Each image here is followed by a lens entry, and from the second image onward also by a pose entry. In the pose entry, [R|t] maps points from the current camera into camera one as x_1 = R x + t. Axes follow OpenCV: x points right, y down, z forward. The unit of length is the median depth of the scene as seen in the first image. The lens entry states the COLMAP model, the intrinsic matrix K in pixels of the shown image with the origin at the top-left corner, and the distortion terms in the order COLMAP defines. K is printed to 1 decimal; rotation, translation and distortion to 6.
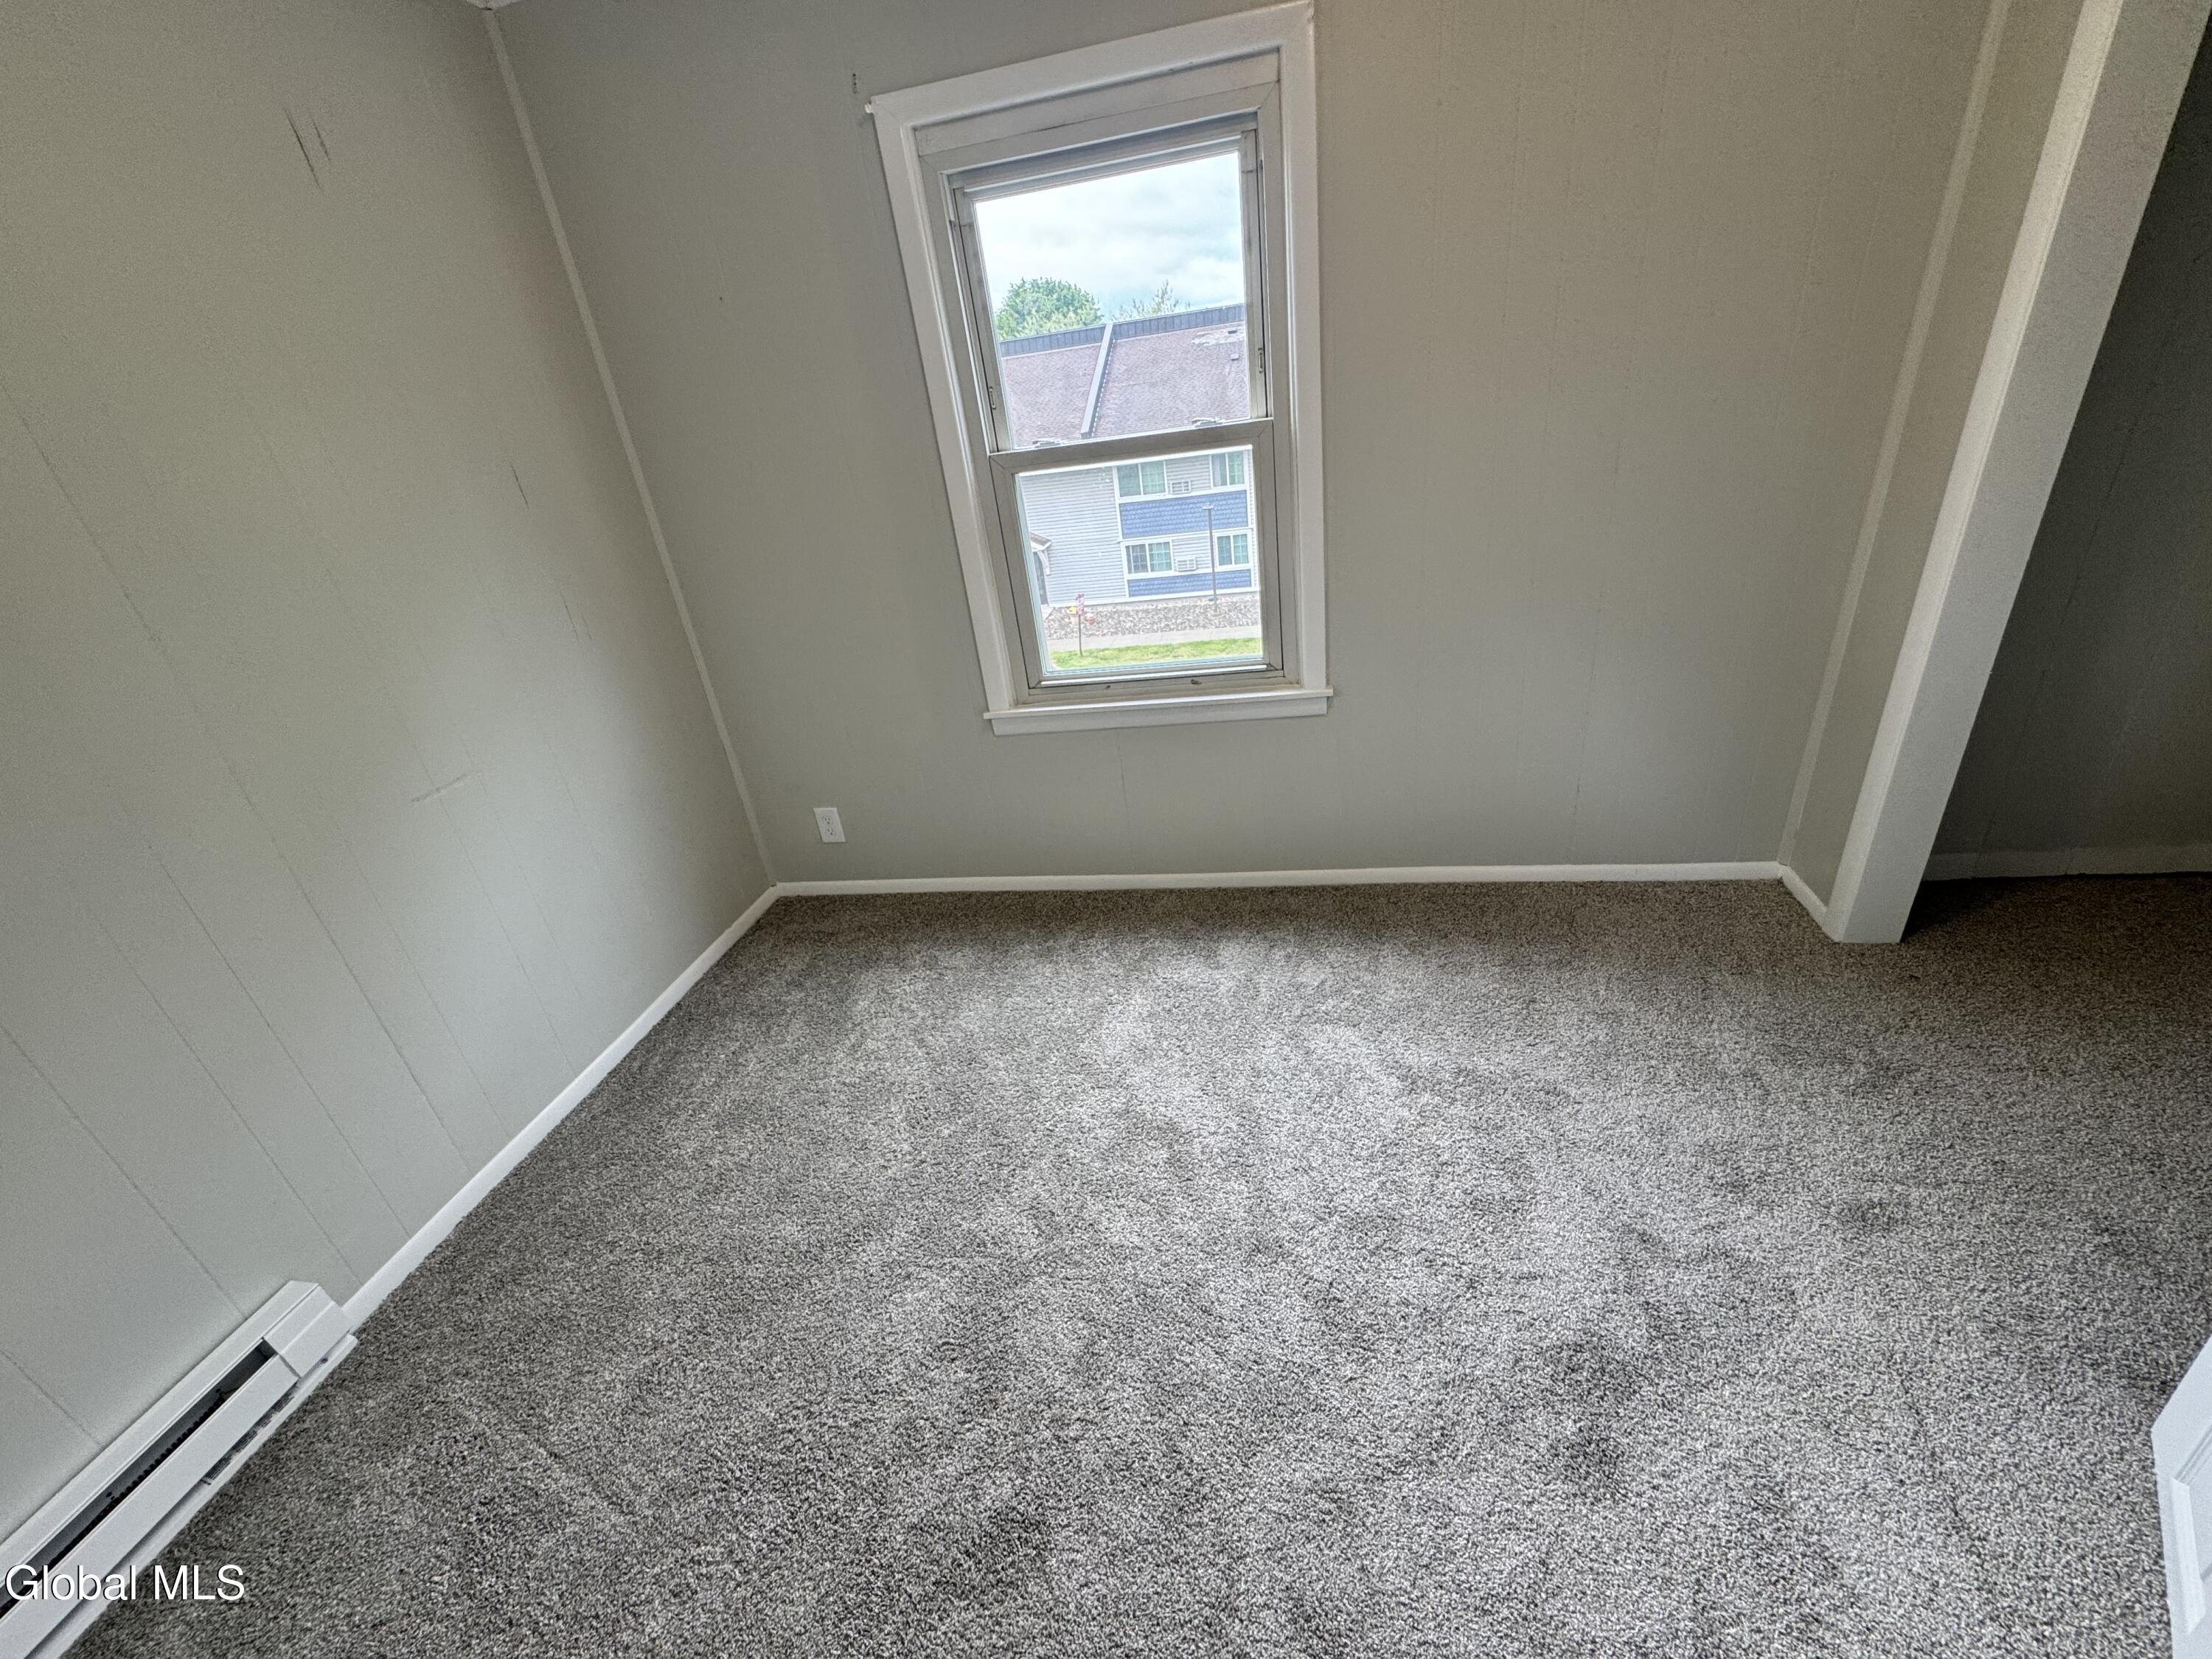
lens RADIAL K [[880.1, 0, 1104.6], [0, 880.1, 824.7], [0, 0, 1]] dist [-0.001520, 0.000392]
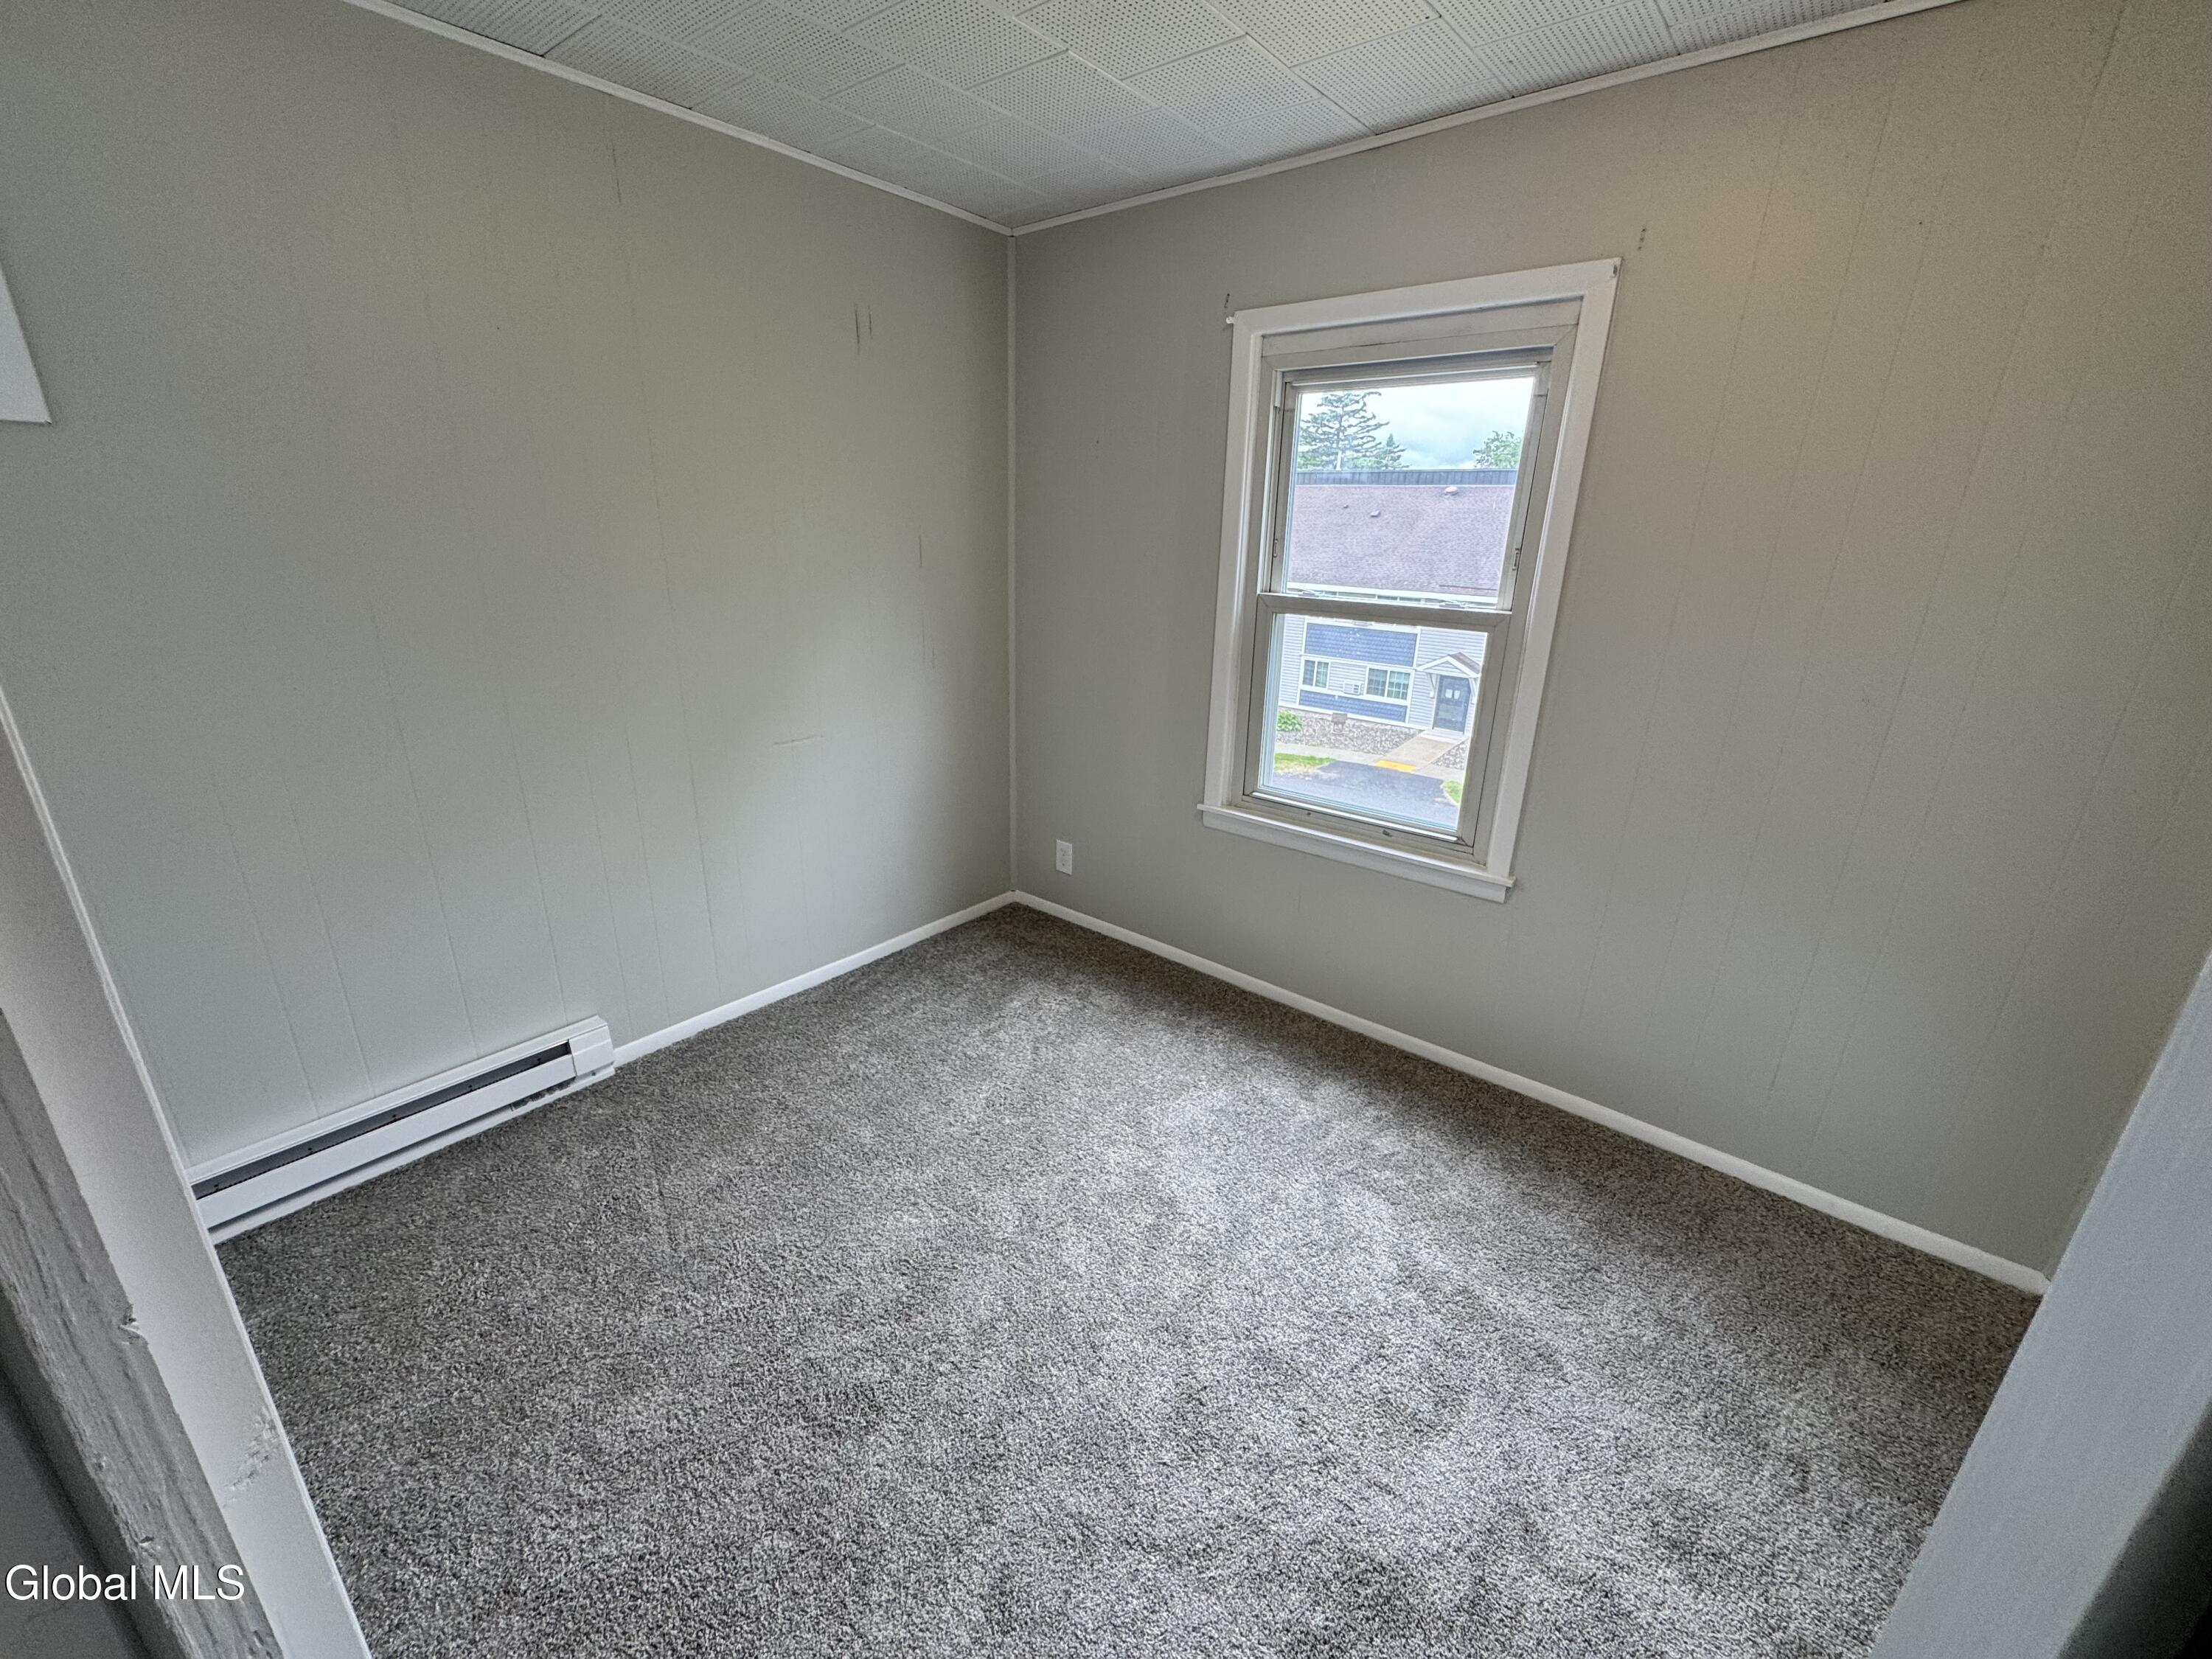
lens RADIAL K [[880.1, 0, 1104.6], [0, 880.1, 824.7], [0, 0, 1]] dist [-0.001520, 0.000392]
pose [[0.864693, 0.295714, -0.406029, 0.290952], [-0.333921, 0.942273, -0.024865, -0.042403], [0.375237, 0.157082, 0.913522, -0.099279]]
